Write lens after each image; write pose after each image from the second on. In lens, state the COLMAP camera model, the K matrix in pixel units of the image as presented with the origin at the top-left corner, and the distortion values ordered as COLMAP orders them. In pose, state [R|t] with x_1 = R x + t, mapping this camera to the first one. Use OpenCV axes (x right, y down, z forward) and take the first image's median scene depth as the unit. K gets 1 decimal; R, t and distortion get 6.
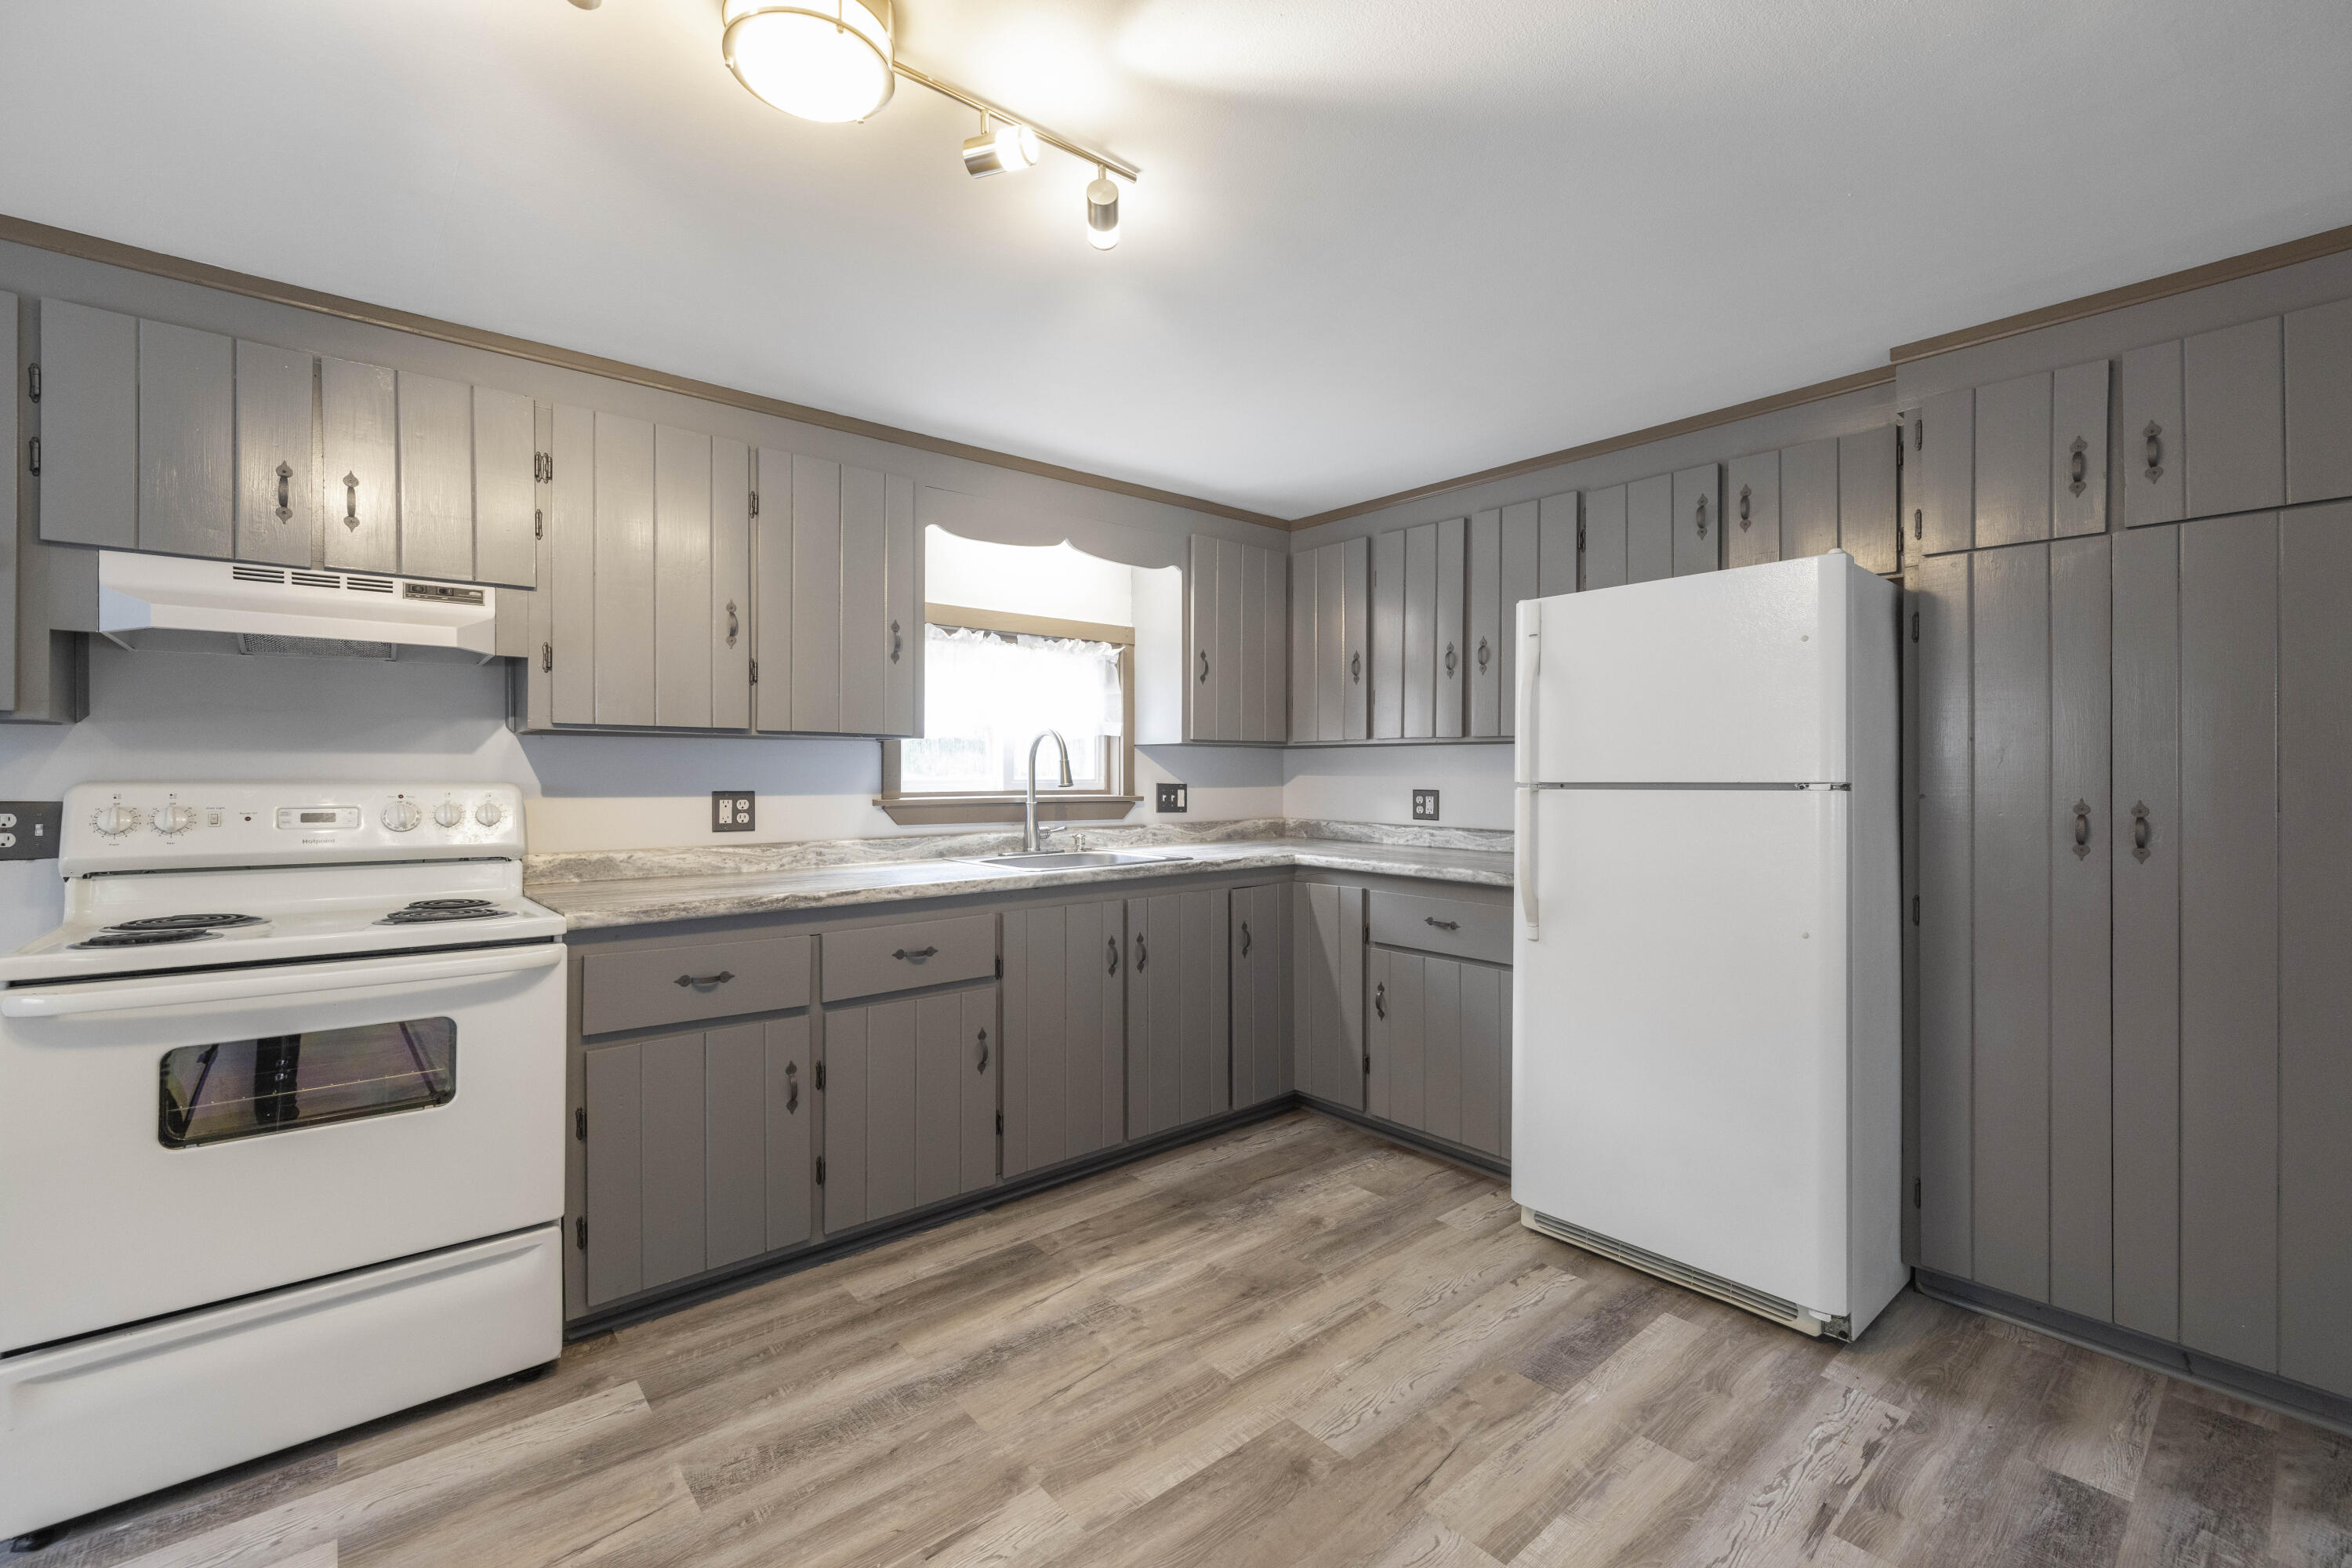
lens RADIAL K [[994.6, 0, 1179.2], [0, 994.6, 769.0], [0, 0, 1]] dist [0.000313, 0.000210]
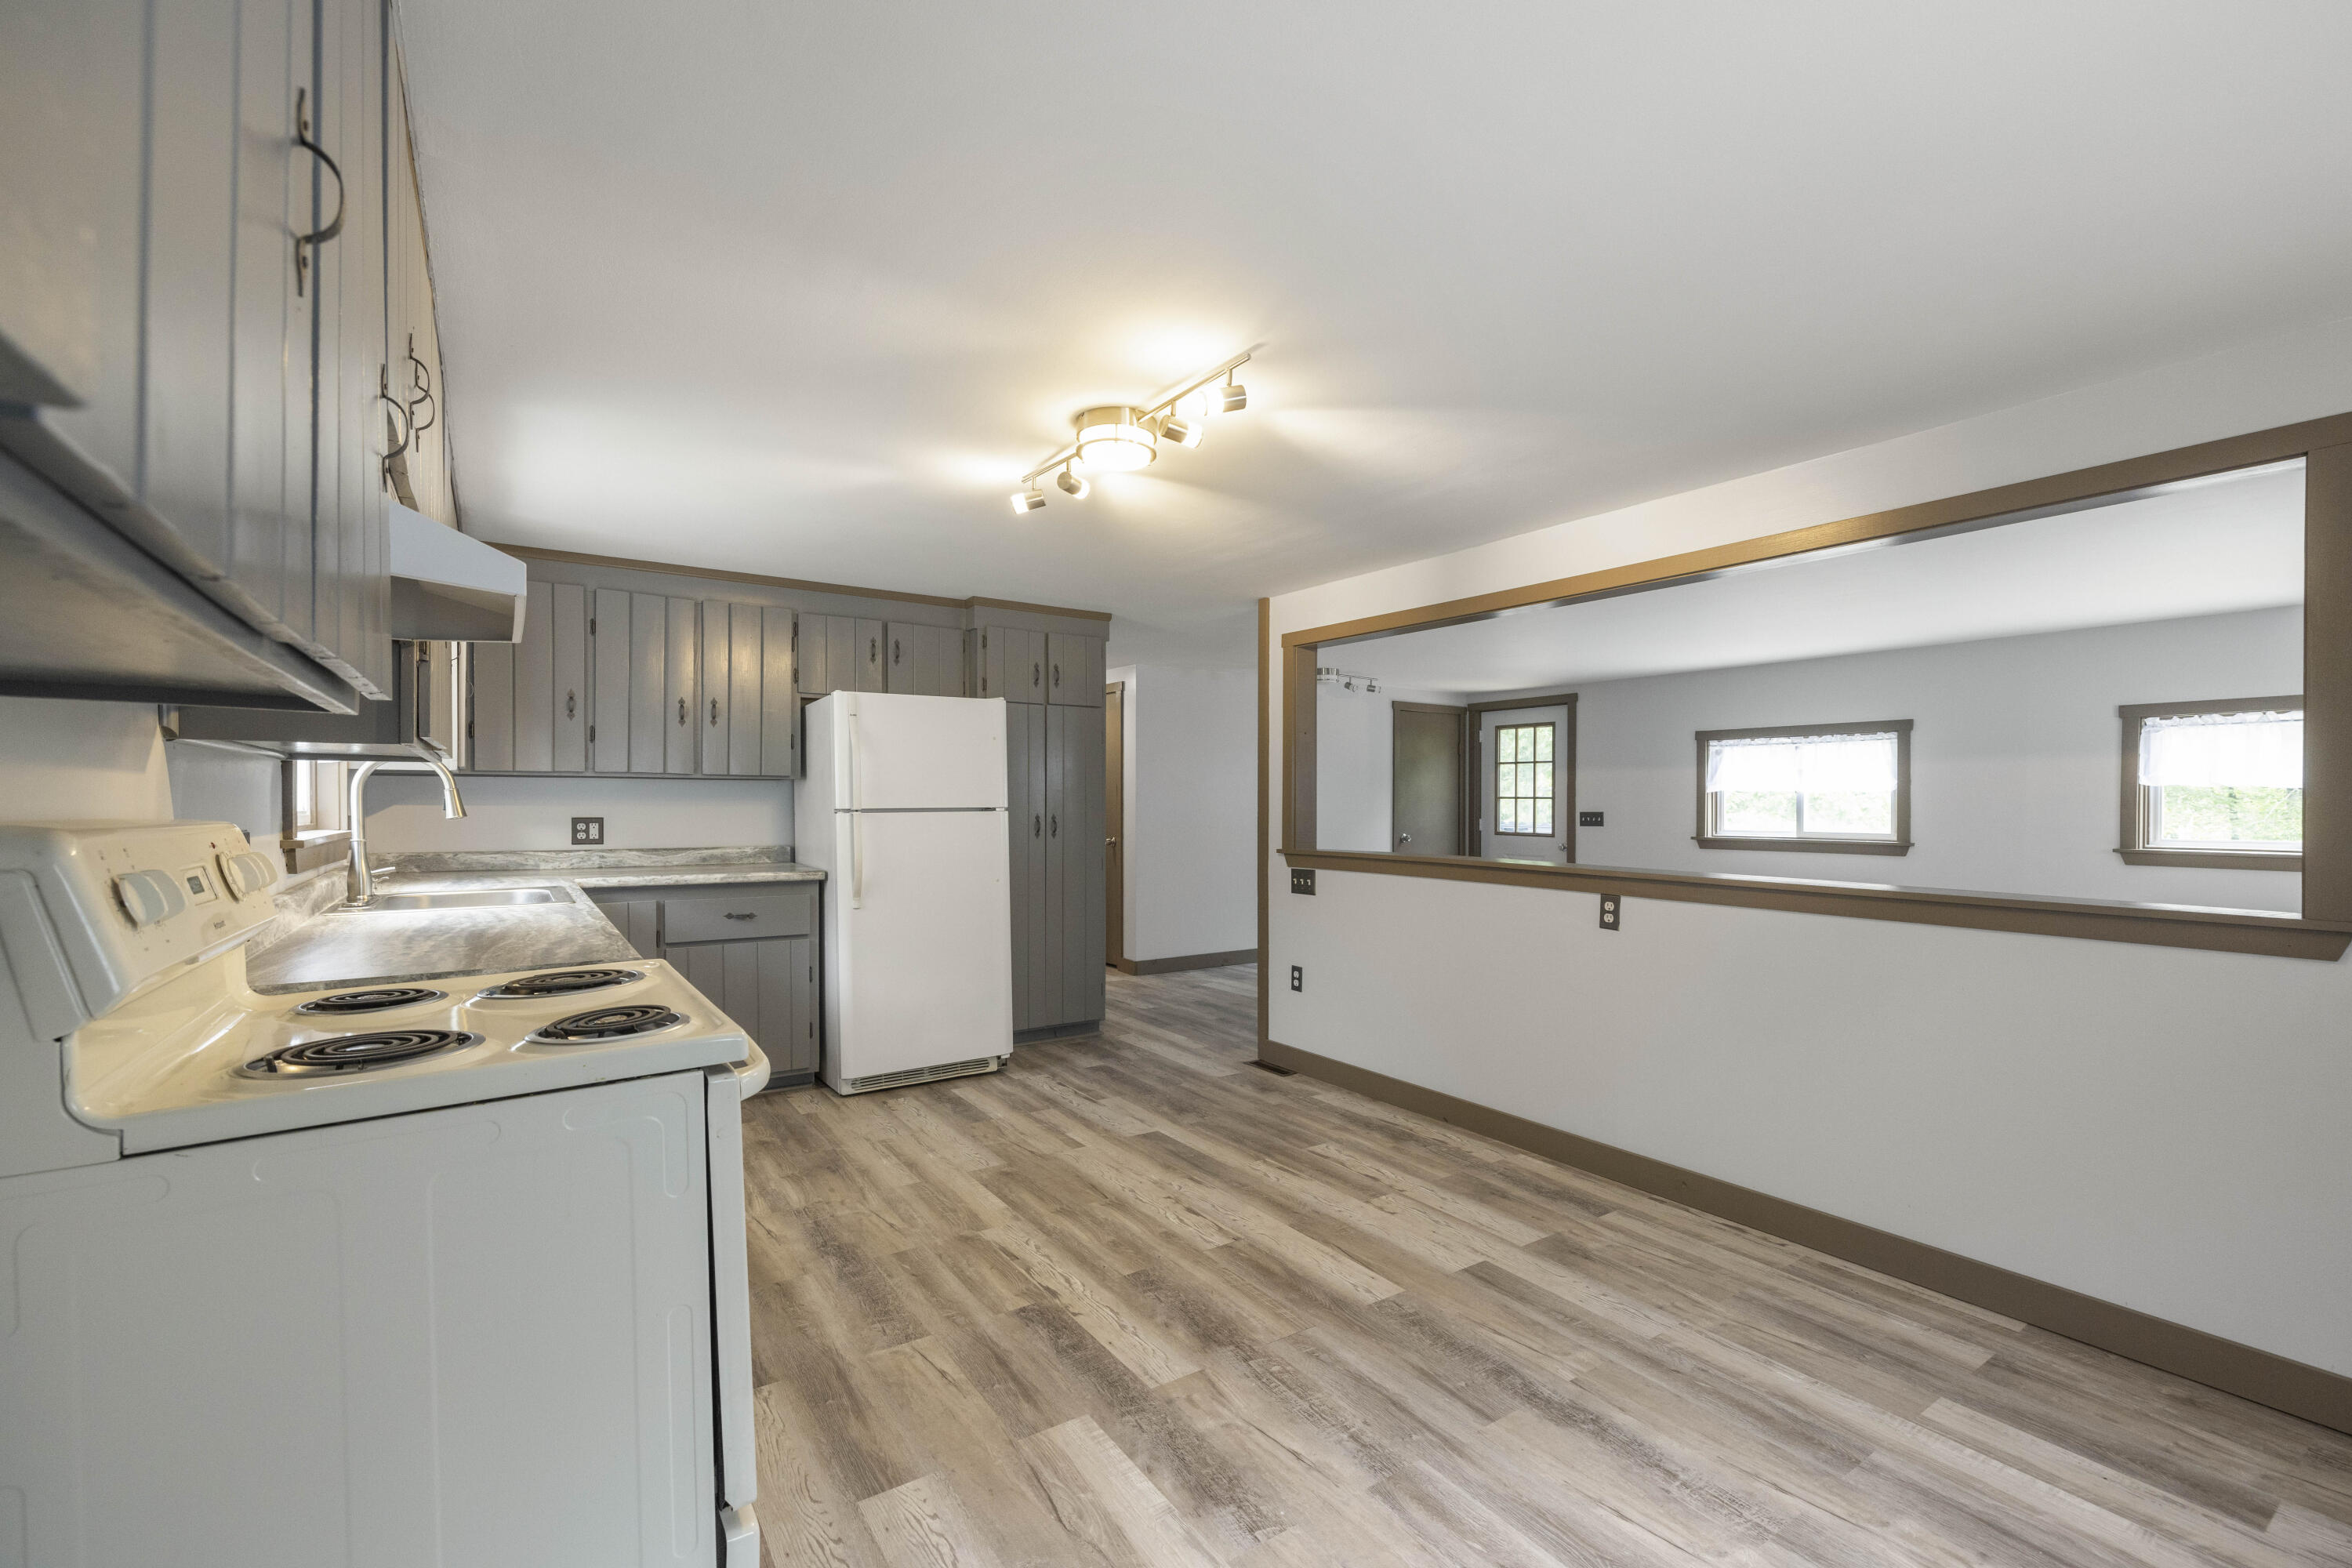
lens RADIAL K [[994.6, 0, 1179.0], [0, 994.6, 798.5], [0, 0, 1]] dist [0.000313, 0.000210]
pose [[0.108407, 0.000372, 0.994106, -1.382655], [-0.005219, 0.999986, 0.000195, -0.006973], [-0.994093, -0.005209, 0.108408, 0.382516]]
